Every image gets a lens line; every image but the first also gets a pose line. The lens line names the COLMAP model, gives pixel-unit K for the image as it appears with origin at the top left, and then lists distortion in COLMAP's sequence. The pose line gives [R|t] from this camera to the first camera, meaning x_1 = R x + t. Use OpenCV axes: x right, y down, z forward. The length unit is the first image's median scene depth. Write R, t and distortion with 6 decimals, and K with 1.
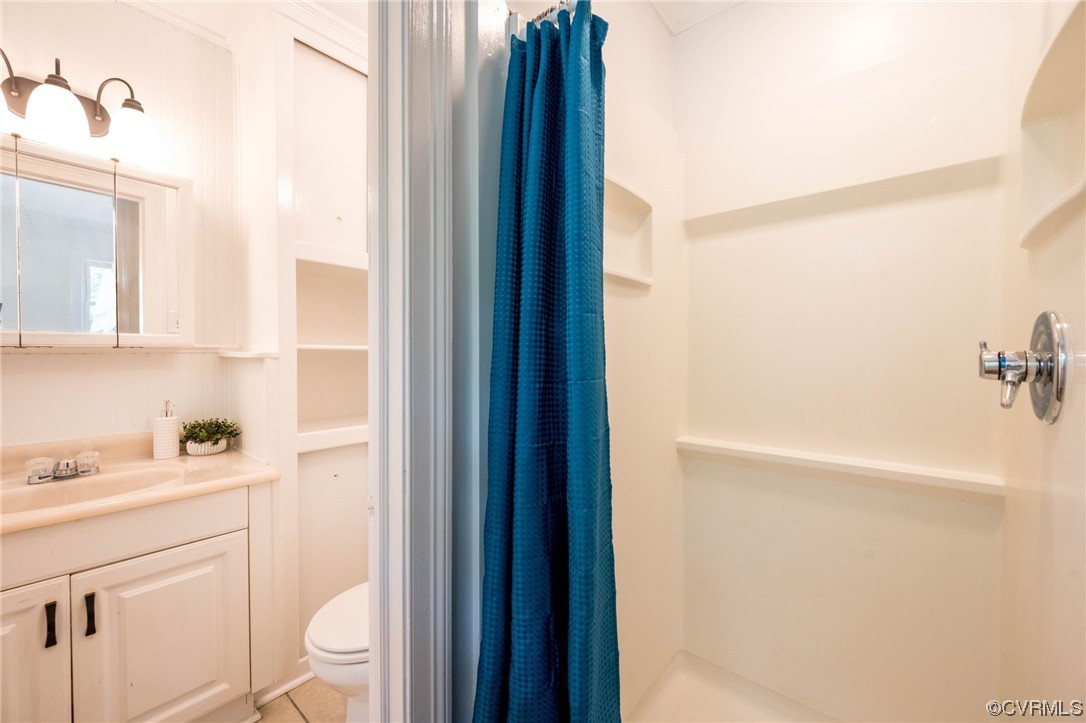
lens RADIAL K [[425.6, 0, 543.0], [0, 425.6, 361.5], [0, 0, 1]] dist [-0.001435, 0.000992]
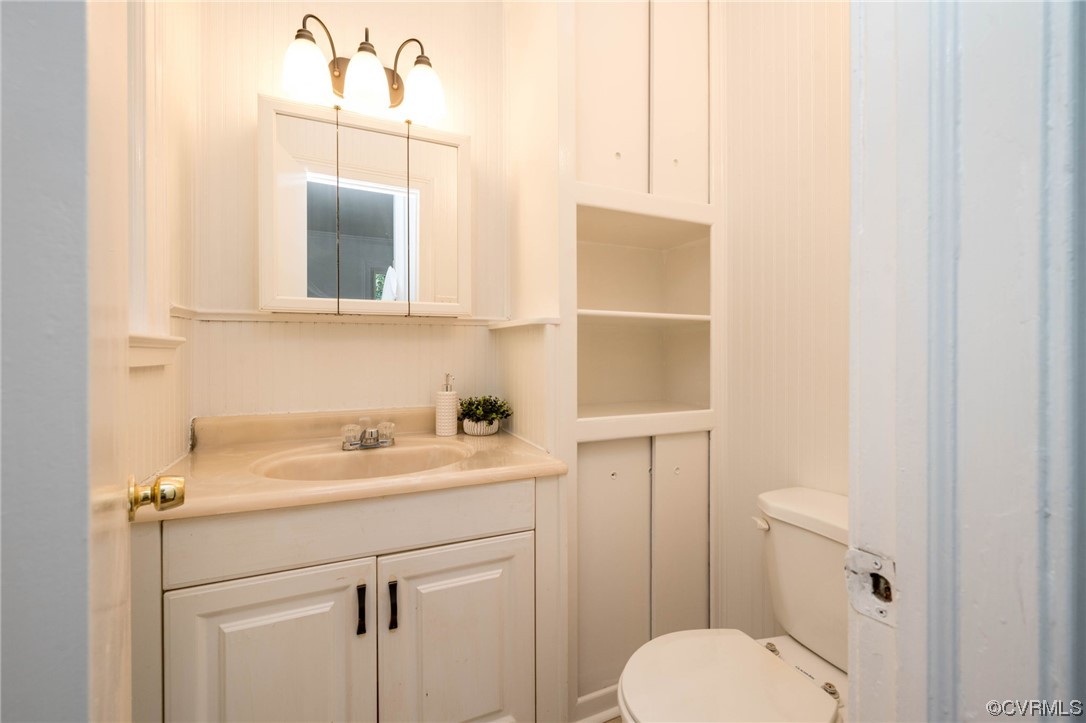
lens RADIAL K [[425.6, 0, 543.0], [0, 425.6, 361.5], [0, 0, 1]] dist [-0.001435, 0.000992]
pose [[0.909207, 0.006865, -0.416288, -0.323542], [-0.008088, 0.999967, -0.001175, 0.068075], [0.416266, 0.004435, 0.909232, 0.252308]]
